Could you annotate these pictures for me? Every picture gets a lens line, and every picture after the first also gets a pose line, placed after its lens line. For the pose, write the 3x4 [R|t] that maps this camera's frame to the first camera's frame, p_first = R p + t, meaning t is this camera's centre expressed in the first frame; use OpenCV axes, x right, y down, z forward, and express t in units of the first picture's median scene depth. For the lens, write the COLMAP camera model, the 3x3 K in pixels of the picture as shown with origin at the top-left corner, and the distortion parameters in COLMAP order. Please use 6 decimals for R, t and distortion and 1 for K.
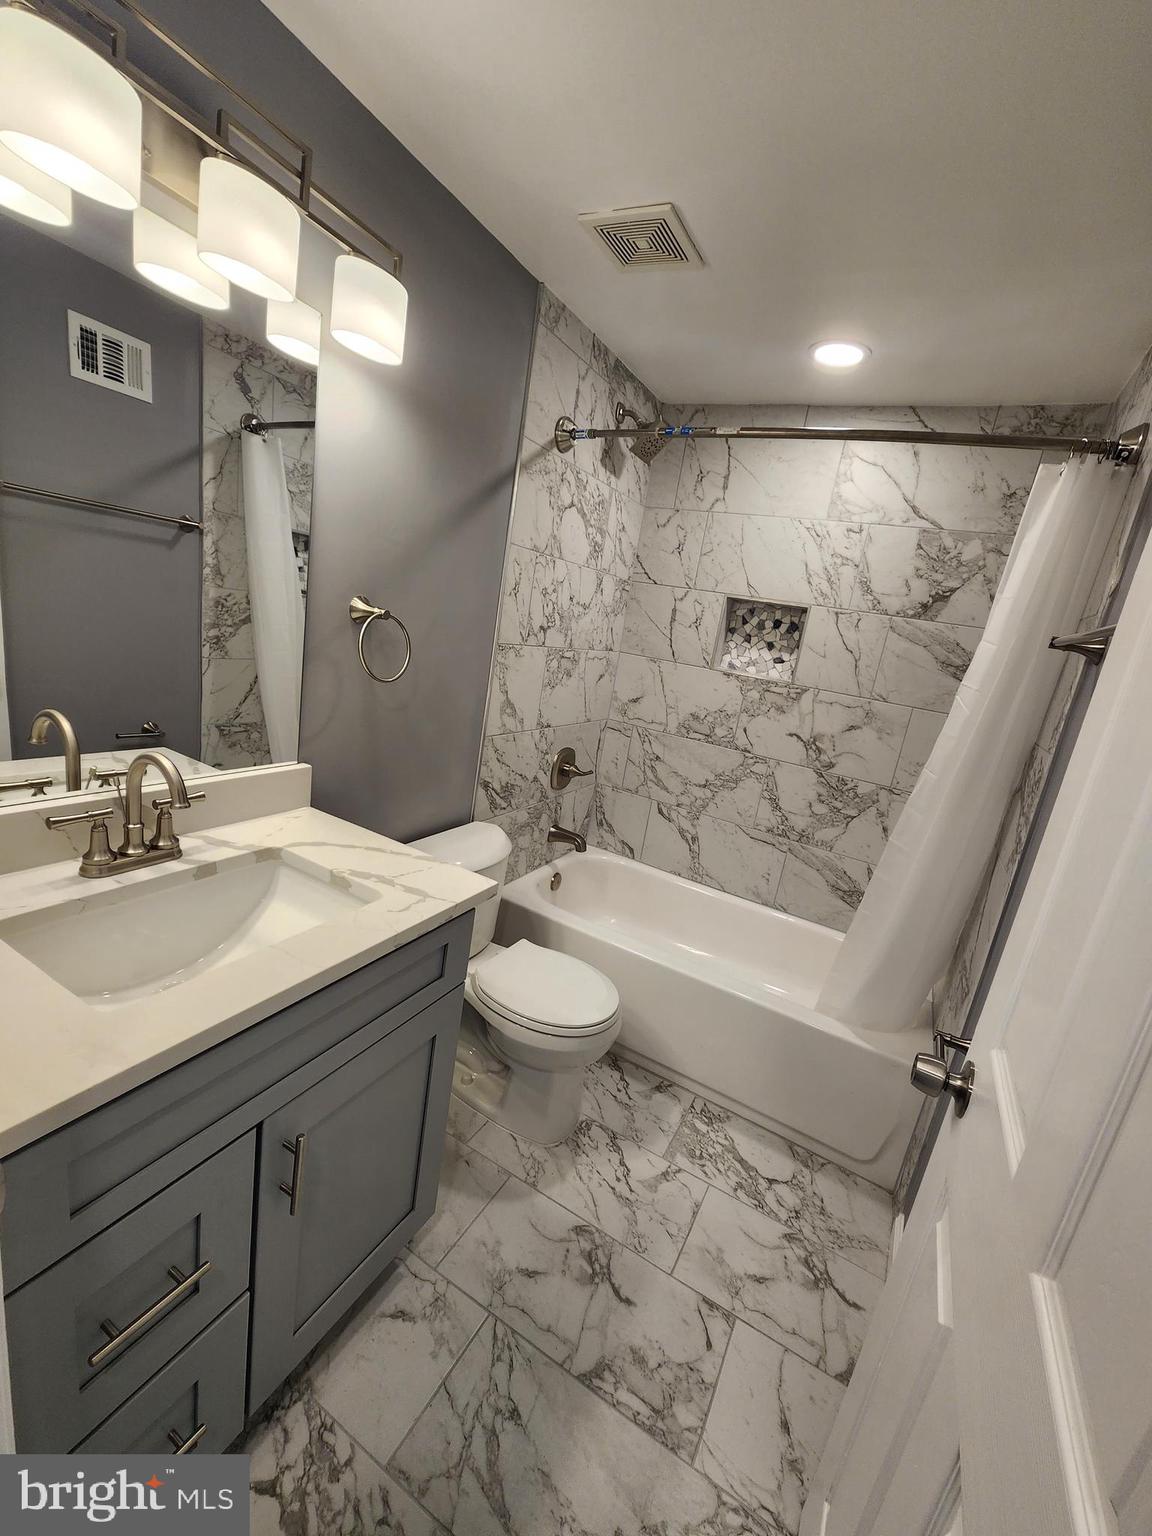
lens RADIAL K [[636.4, 0, 577.9], [0, 636.4, 763.1], [0, 0, 1]] dist [-0.002542, -0.000595]
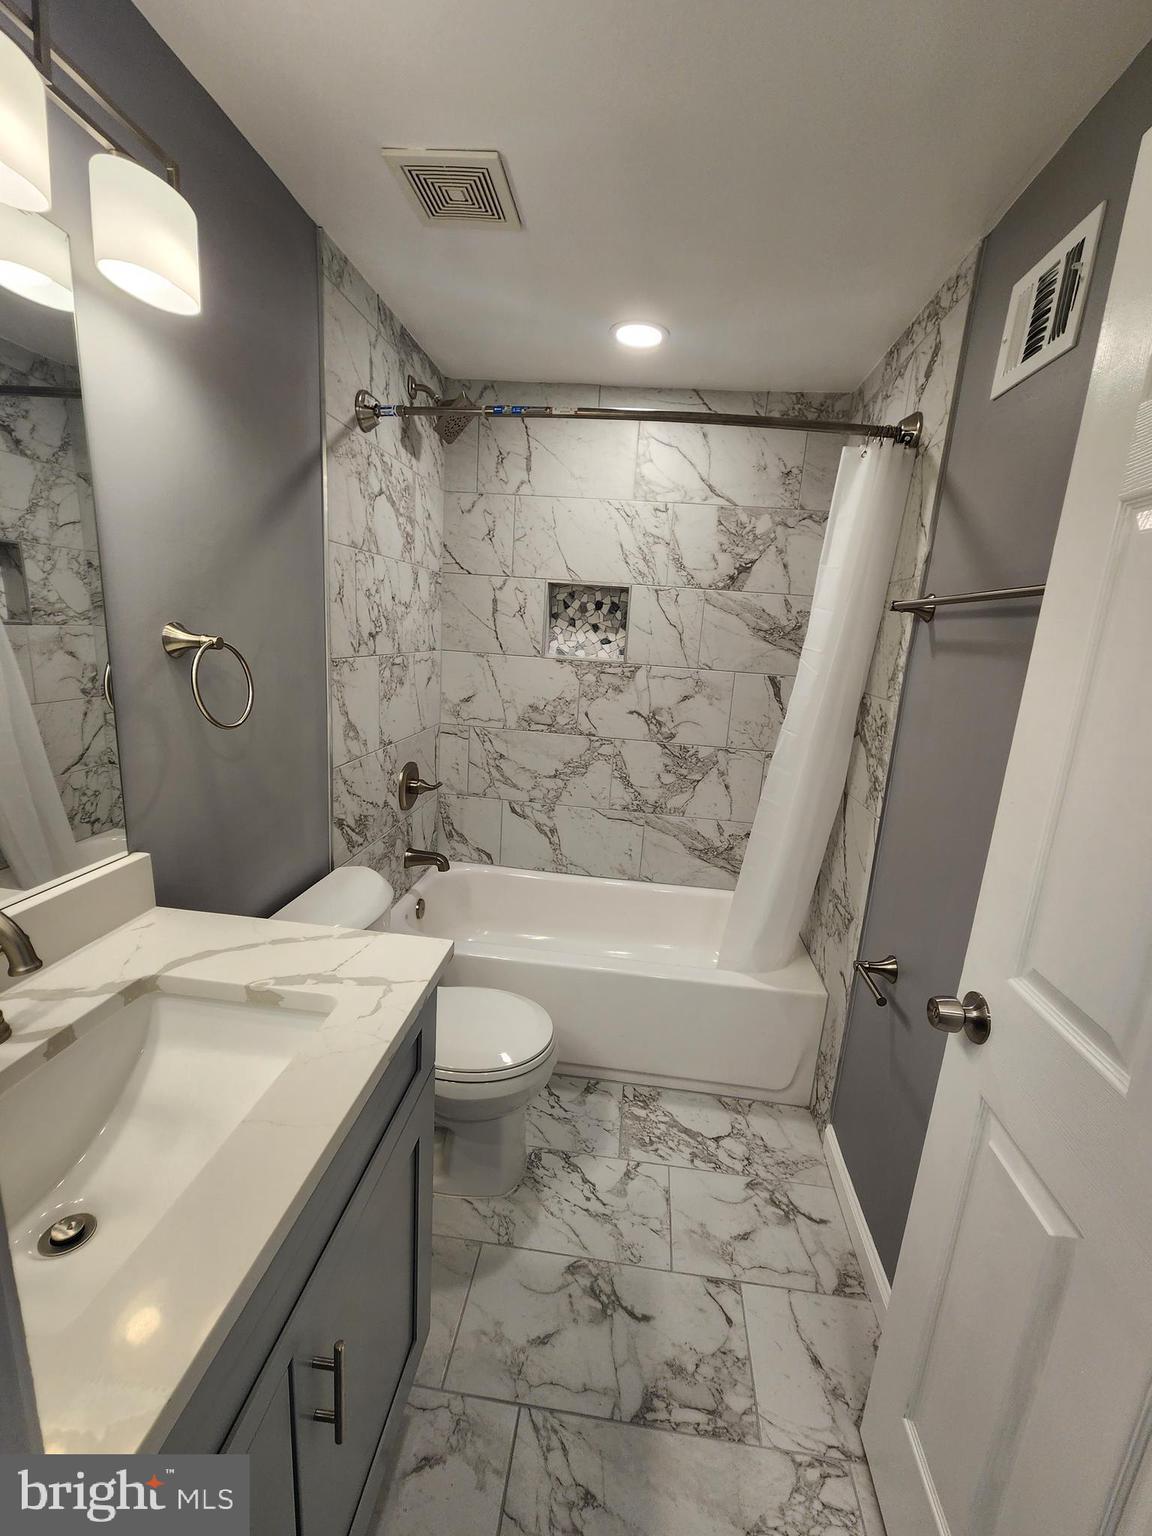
lens RADIAL K [[639.9, 0, 584.0], [0, 639.9, 766.2], [0, 0, 1]] dist [-0.000910, -0.001206]
pose [[0.919826, -0.175409, 0.350929, -0.136309], [0.164764, 0.984493, 0.060224, -0.041211], [-0.356050, 0.002425, 0.934464, 0.076462]]
